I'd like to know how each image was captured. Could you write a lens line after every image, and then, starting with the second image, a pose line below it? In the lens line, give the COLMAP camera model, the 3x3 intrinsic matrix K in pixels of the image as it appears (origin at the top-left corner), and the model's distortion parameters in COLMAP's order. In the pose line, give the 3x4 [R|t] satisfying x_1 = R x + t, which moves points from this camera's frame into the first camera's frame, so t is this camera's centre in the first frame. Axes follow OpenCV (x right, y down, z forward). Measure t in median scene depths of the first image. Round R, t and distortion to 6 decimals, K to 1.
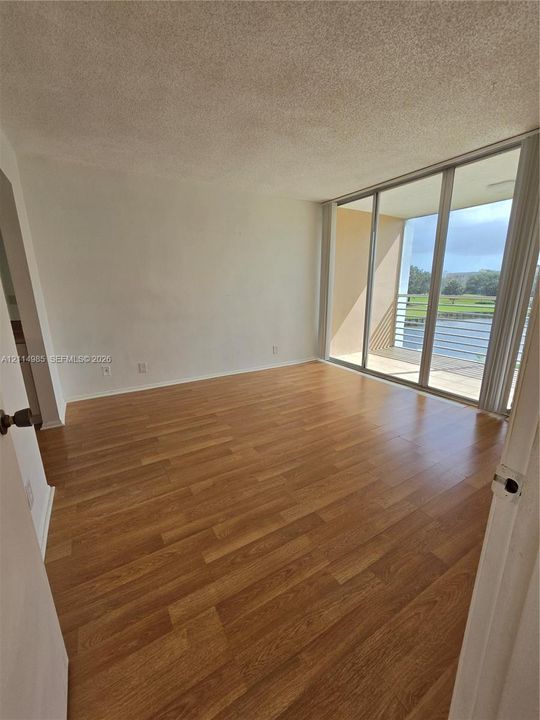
lens RADIAL K [[298.2, 0, 267.3], [0, 298.2, 359.4], [0, 0, 1]] dist [0.002527, -0.002652]
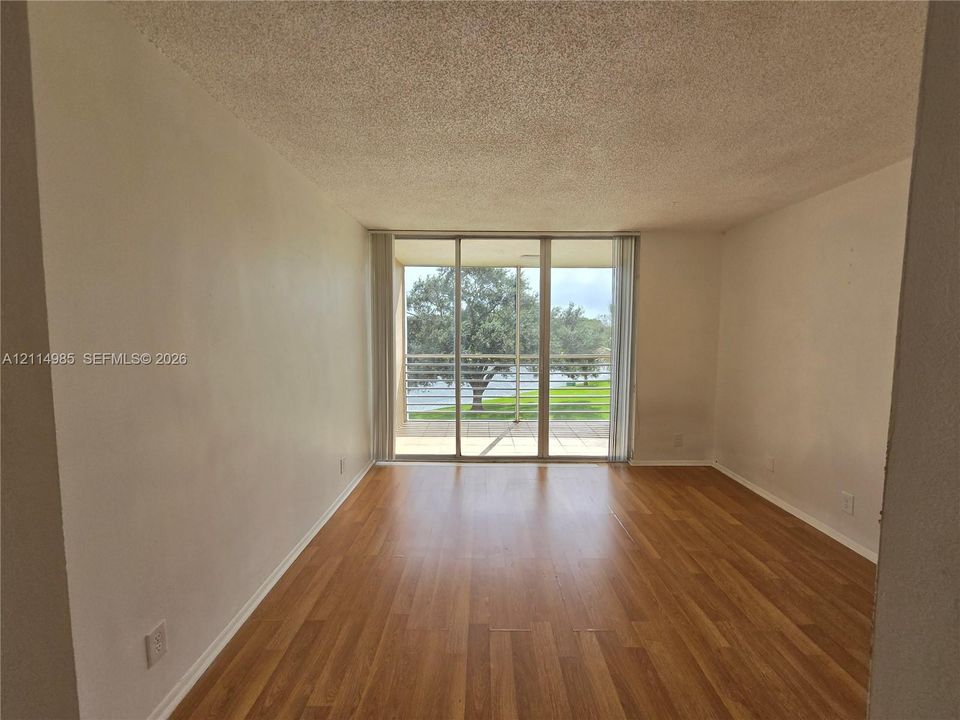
lens RADIAL K [[397.5, 0, 484.3], [0, 397.5, 358.2], [0, 0, 1]] dist [0.002527, -0.002652]
pose [[0.510813, -0.048101, 0.858345, -0.729776], [0.201290, 0.977371, -0.065020, -0.201025], [-0.835794, 0.205989, 0.508936, 0.596855]]
